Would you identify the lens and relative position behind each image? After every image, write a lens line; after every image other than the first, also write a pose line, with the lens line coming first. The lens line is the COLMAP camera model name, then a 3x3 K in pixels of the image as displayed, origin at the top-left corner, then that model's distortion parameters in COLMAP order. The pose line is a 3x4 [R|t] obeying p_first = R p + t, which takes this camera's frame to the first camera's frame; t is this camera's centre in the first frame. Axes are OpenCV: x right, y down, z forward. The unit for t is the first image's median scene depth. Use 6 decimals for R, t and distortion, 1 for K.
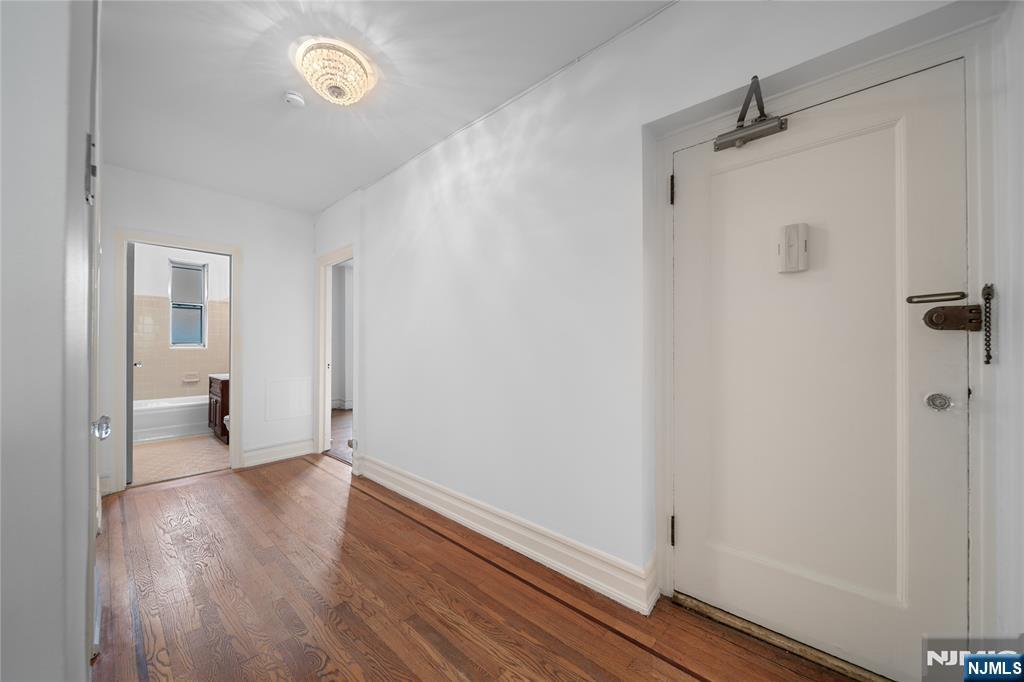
lens RADIAL K [[364.5, 0, 510.5], [0, 364.5, 342.6], [0, 0, 1]] dist [-0.001734, -0.000012]
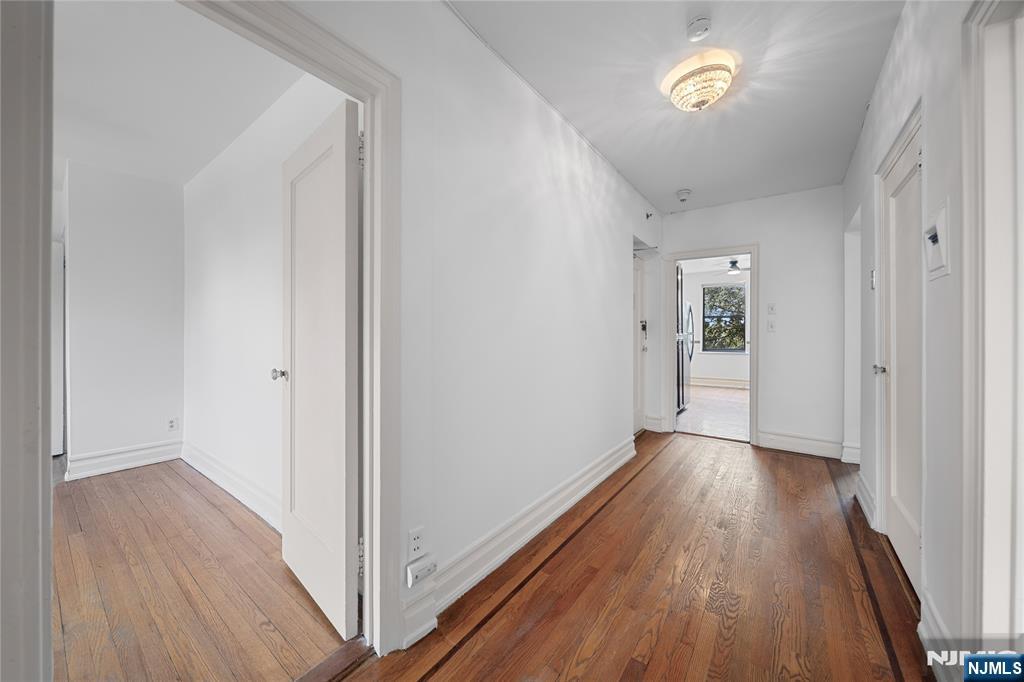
lens RADIAL K [[364.5, 0, 511.6], [0, 364.5, 337.5], [0, 0, 1]] dist [-0.001734, -0.000012]
pose [[-0.084196, -0.001524, 0.996448, -1.183861], [-0.003294, 0.999994, 0.001251, 0.015924], [-0.996444, -0.003177, -0.084201, 1.284680]]
